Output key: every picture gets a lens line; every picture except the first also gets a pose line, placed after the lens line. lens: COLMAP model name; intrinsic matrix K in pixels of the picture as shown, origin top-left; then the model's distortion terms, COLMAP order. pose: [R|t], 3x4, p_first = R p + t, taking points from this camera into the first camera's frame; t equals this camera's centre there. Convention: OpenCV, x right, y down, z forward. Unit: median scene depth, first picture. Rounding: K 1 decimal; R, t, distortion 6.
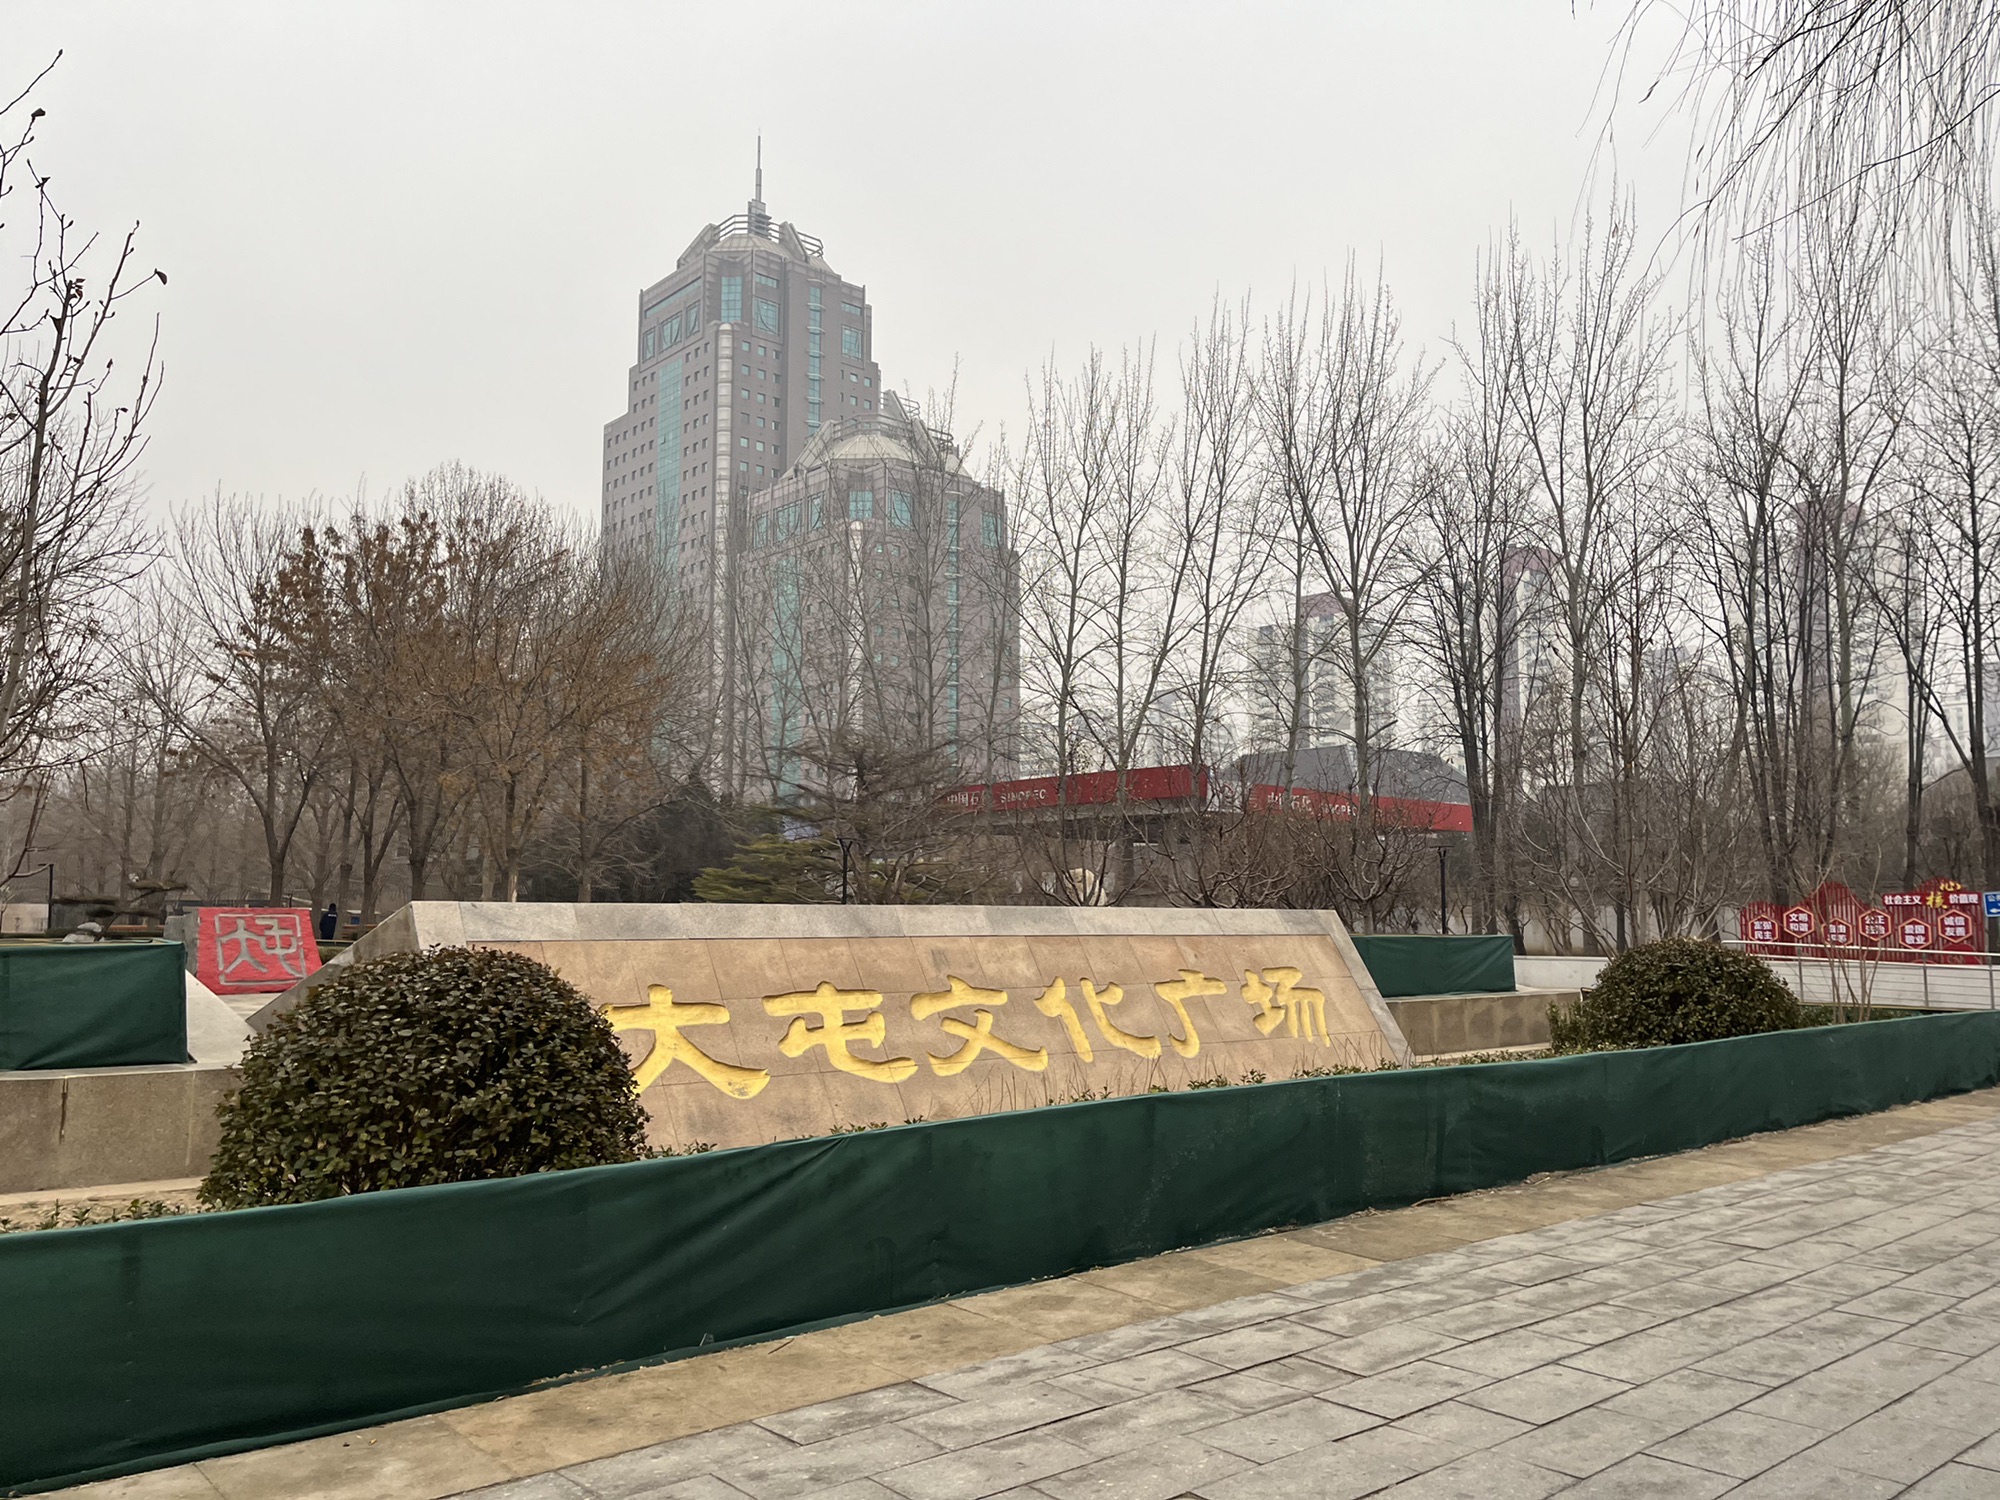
lens RADIAL K [[1522.8, 0, 997.3], [0, 1522.8, 752.1], [0, 0, 1]] dist [0.050838, -0.042425]
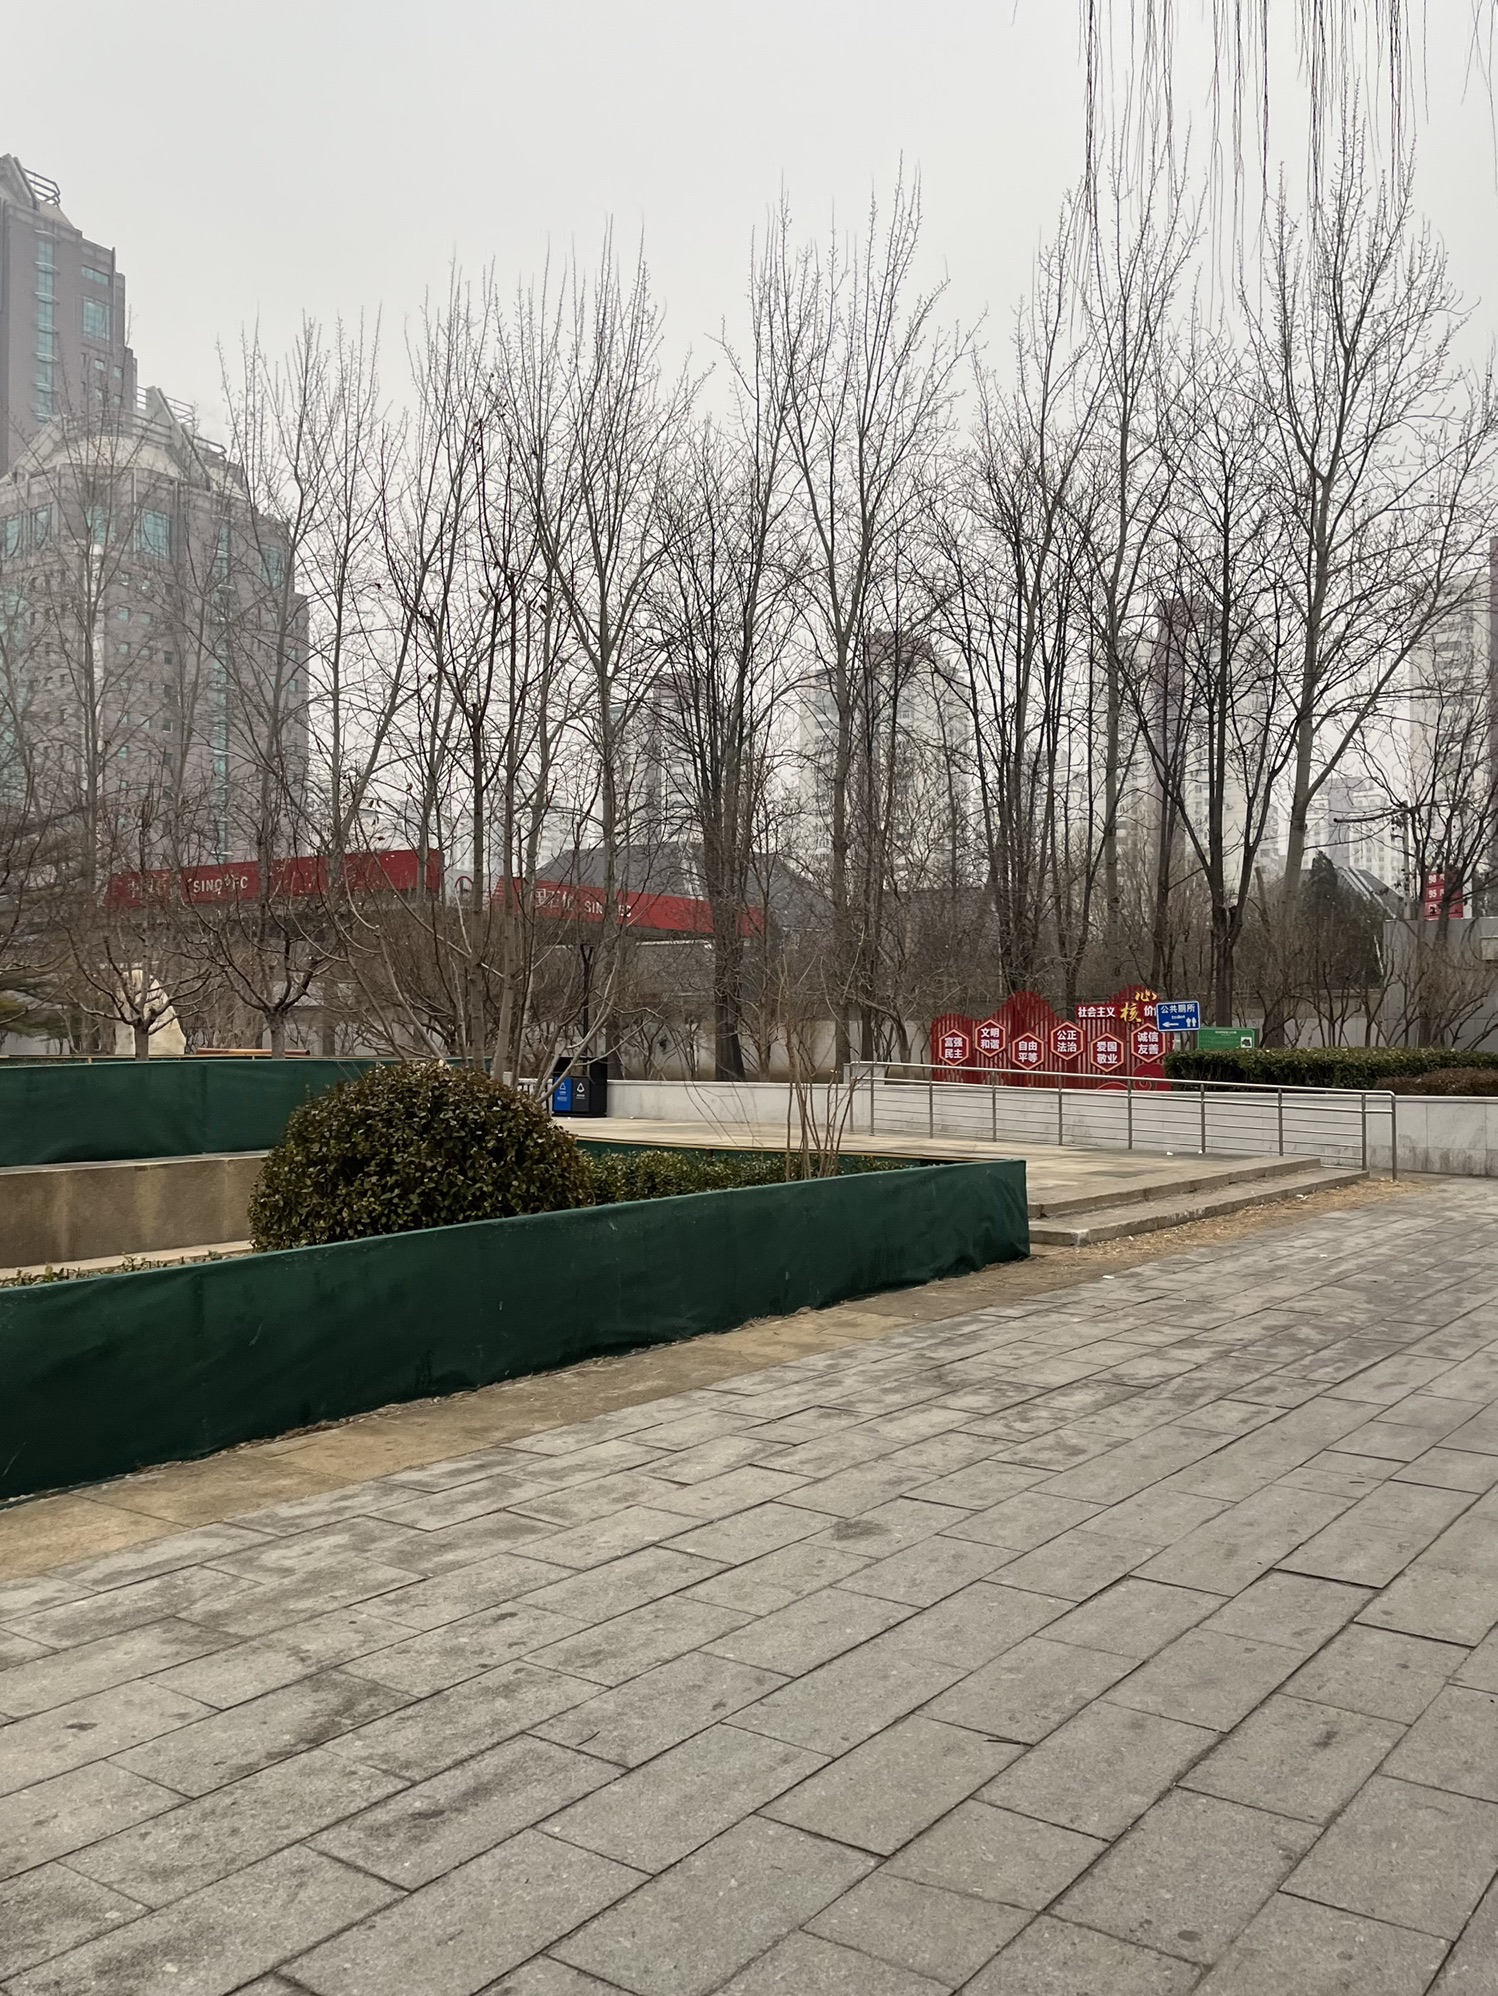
lens RADIAL K [[1704.9, 0, 750.6], [0, 1704.9, 991.1], [0, 0, 1]] dist [0.020053, -0.001634]
pose [[0.971022, 0.008094, 0.238853, 0.083628], [-0.027777, 0.996475, 0.079157, 0.007228], [-0.237370, -0.083498, 0.967824, 0.064856]]
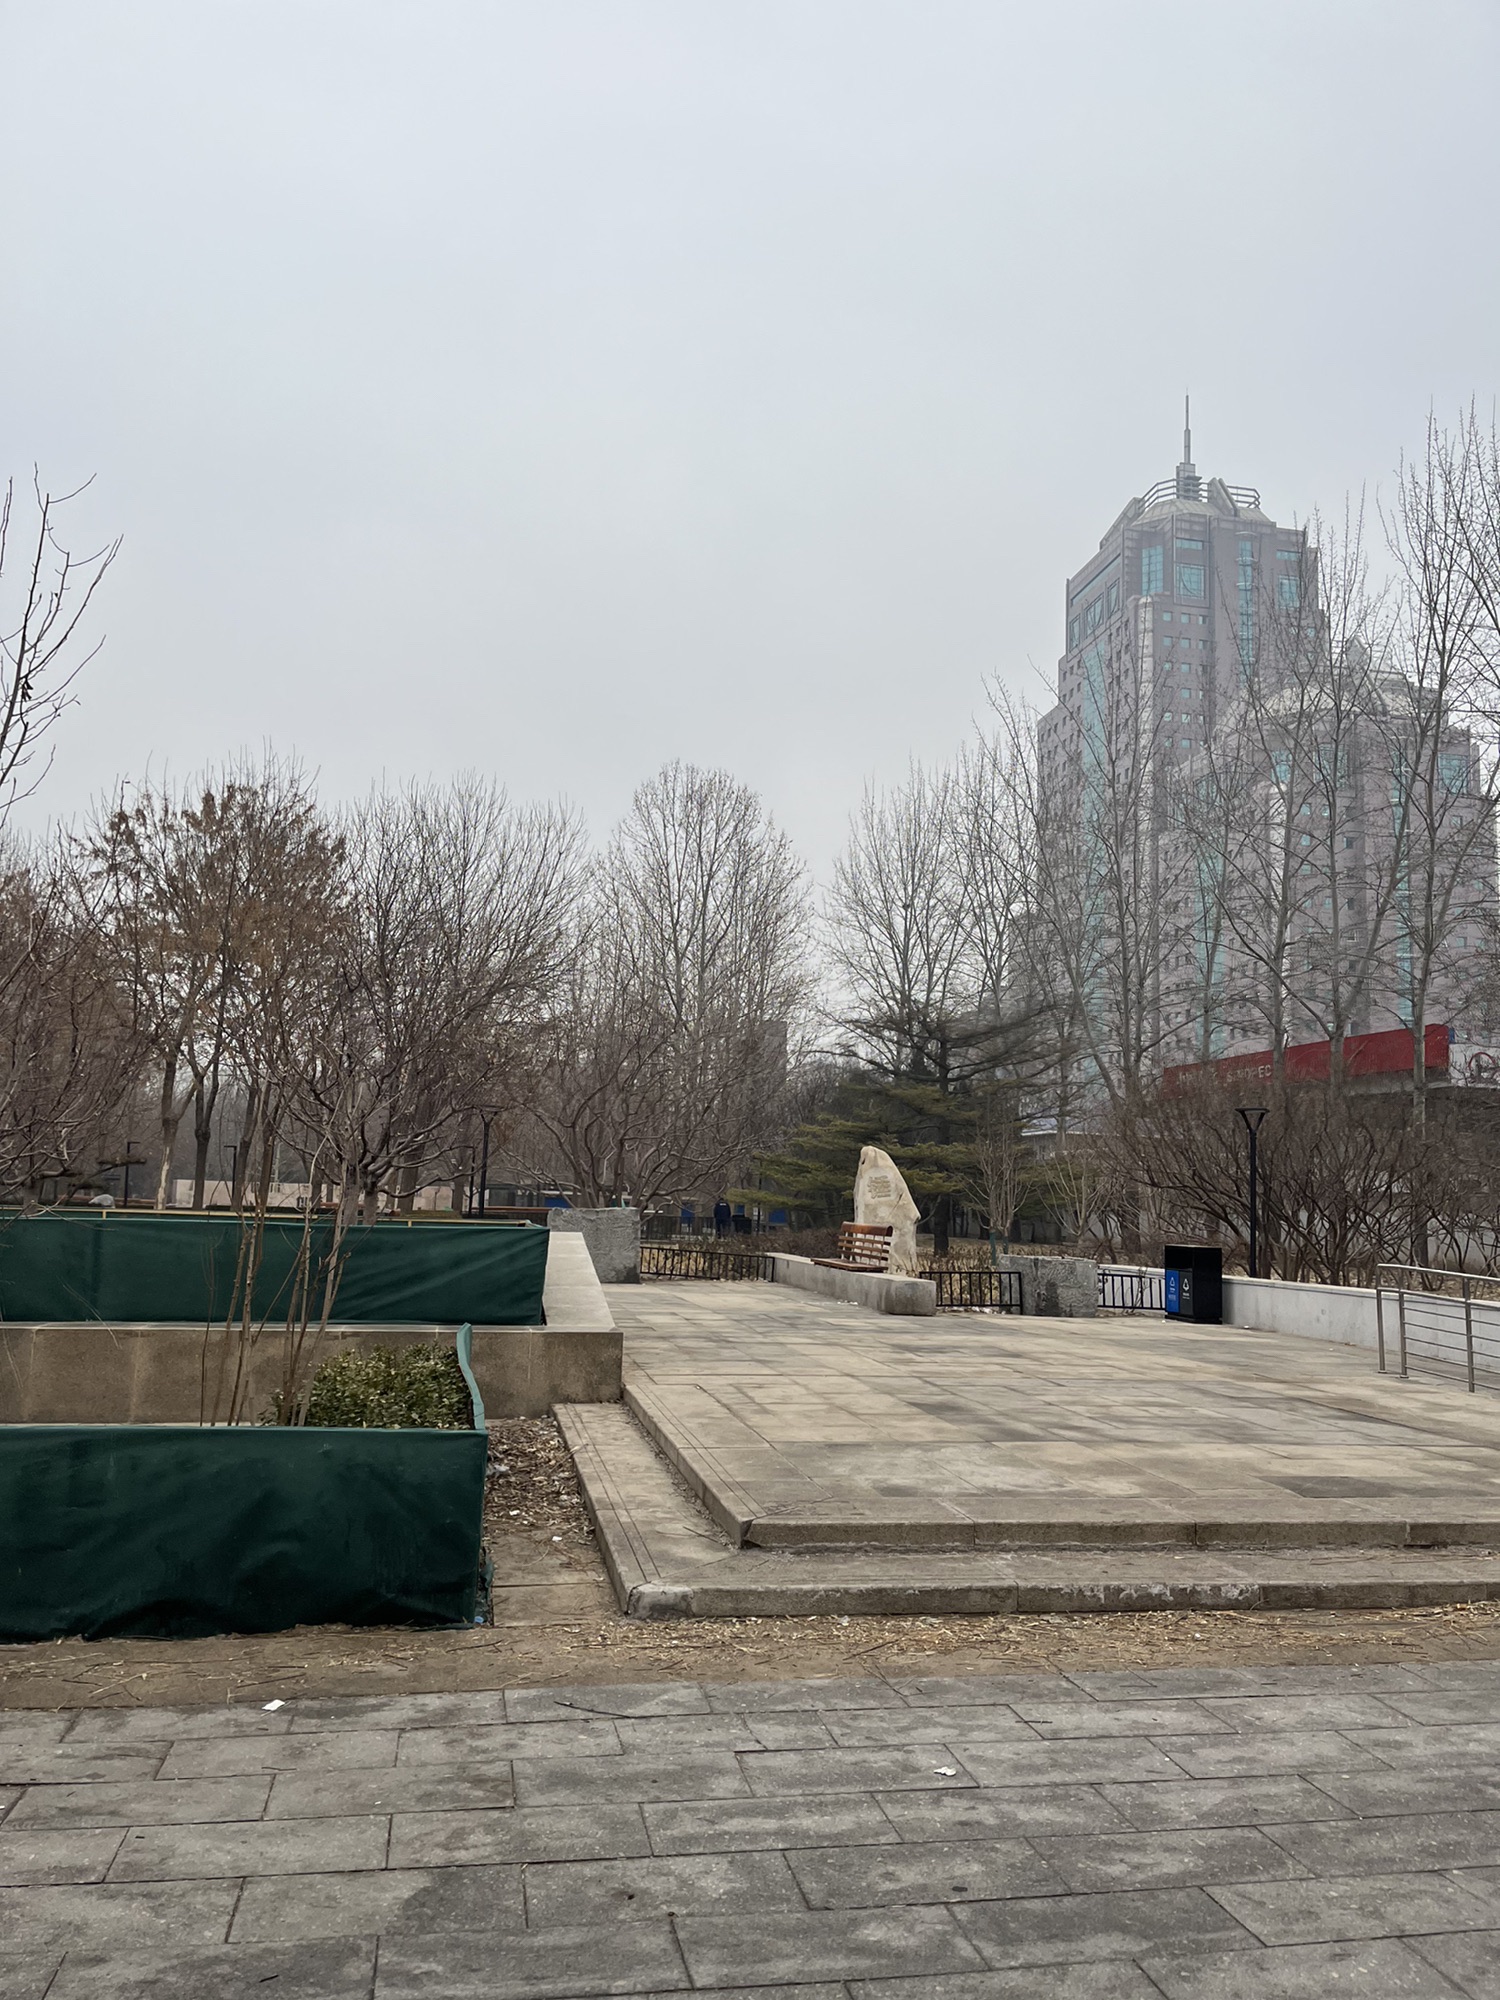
lens RADIAL K [[1522.8, 0, 747.5], [0, 1522.8, 1000.2], [0, 0, 1]] dist [0.050838, -0.042425]
pose [[0.866689, -0.043909, -0.496913, 0.222439], [0.025849, 0.998733, -0.043167, 0.019236], [0.498179, 0.024568, 0.866726, 0.170810]]
